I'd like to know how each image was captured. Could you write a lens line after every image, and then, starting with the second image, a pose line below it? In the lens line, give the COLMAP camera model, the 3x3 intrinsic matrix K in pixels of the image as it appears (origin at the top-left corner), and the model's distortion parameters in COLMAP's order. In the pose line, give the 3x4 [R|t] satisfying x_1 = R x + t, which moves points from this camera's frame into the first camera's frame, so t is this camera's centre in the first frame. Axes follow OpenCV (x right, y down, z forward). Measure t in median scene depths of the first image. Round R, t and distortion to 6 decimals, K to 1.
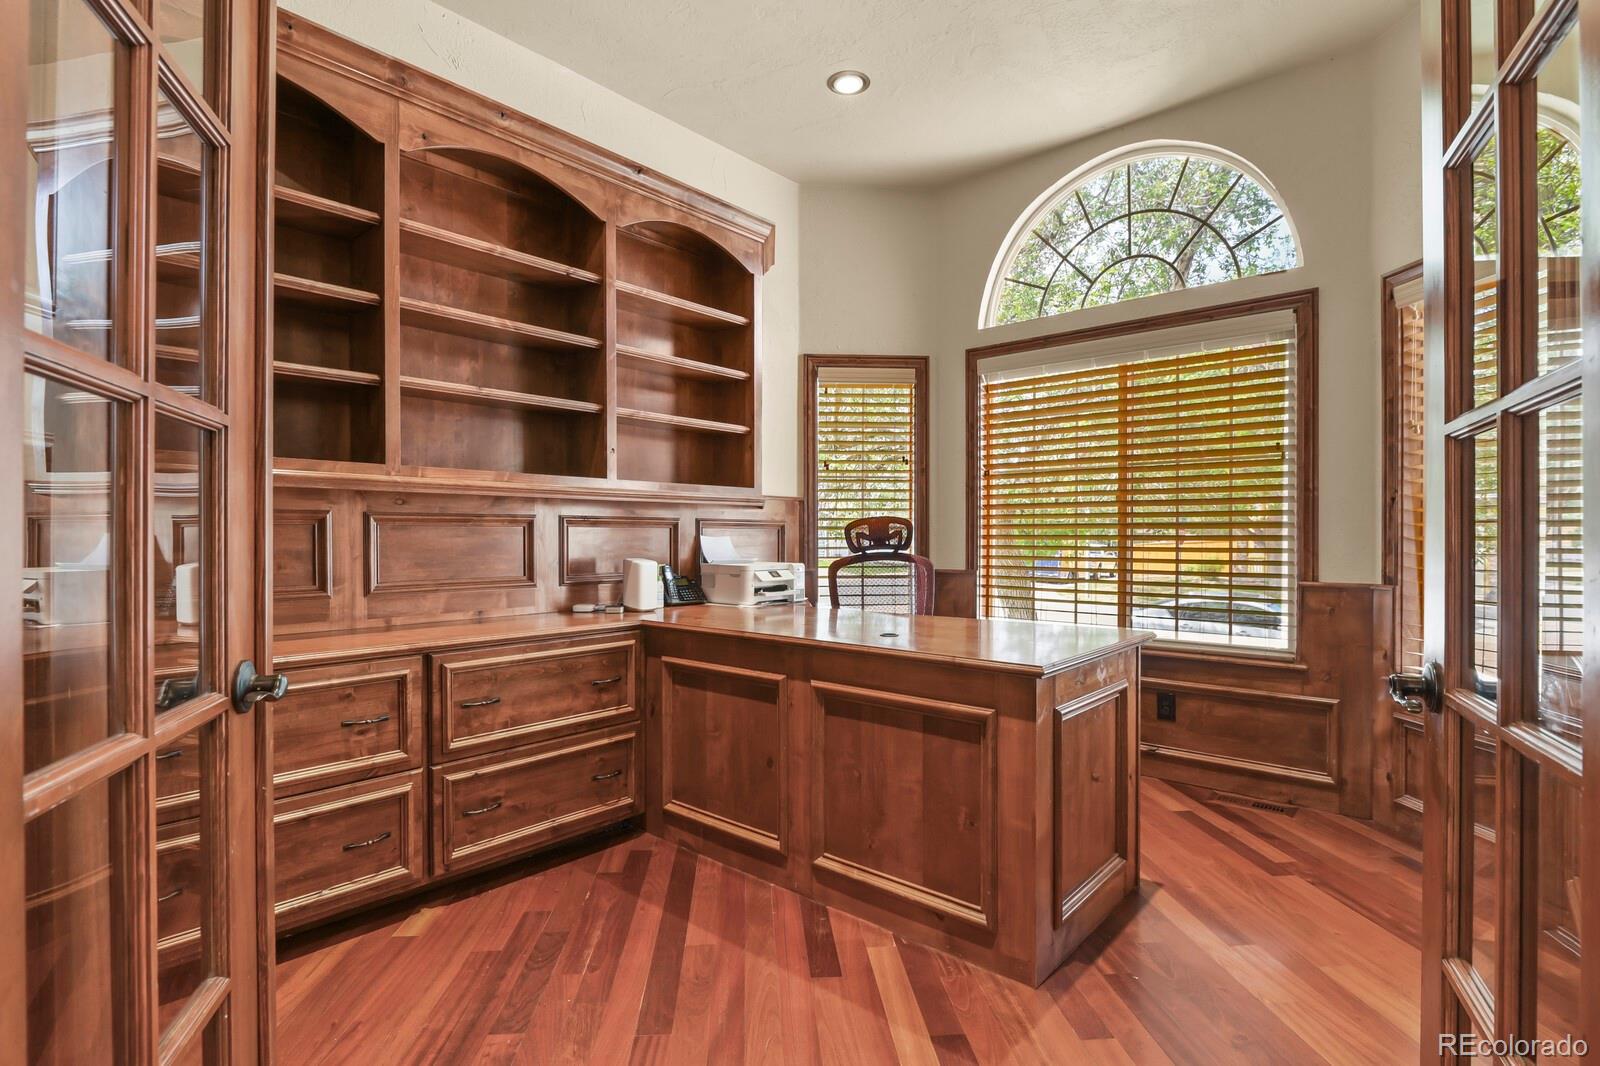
lens RADIAL K [[774.4, 0, 806.0], [0, 774.4, 541.6], [0, 0, 1]] dist [-0.005060, -0.005053]
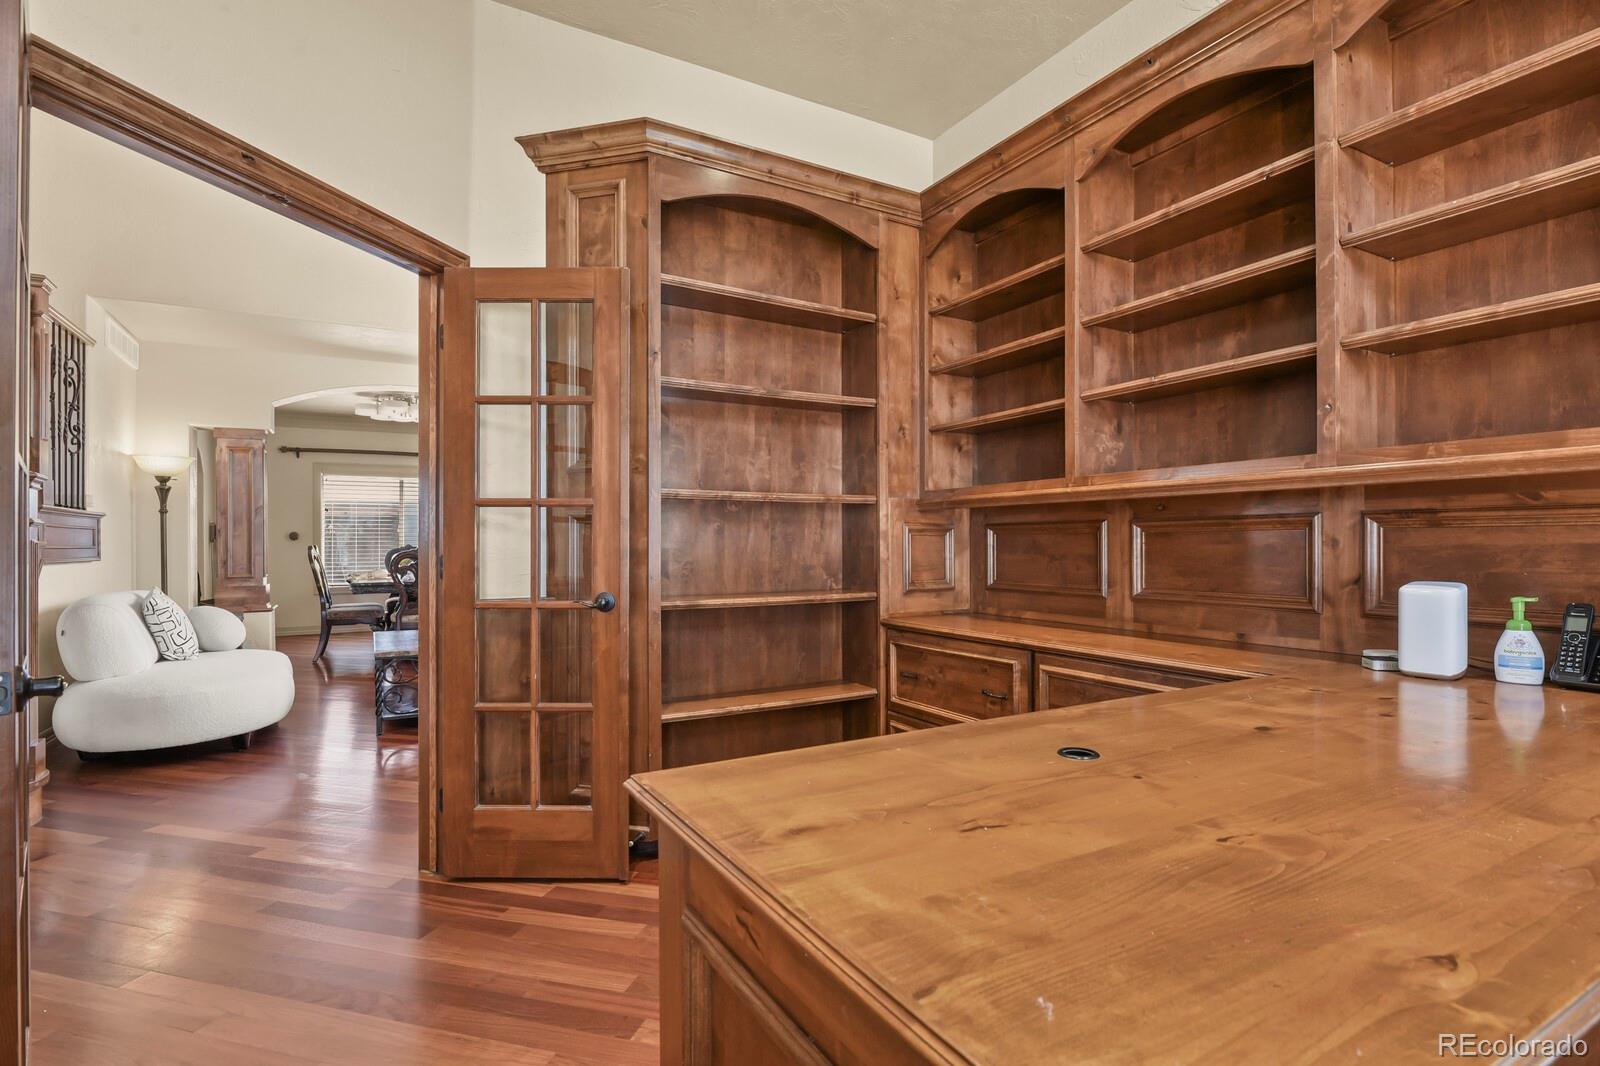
lens RADIAL K [[774.4, 0, 800.9], [0, 774.4, 539.0], [0, 0, 1]] dist [-0.005060, -0.005053]
pose [[-0.335793, 0.000509, -0.941936, 0.564781], [-0.000647, 0.999999, 0.000771, -0.012440], [0.941936, 0.000868, -0.335793, 0.925492]]
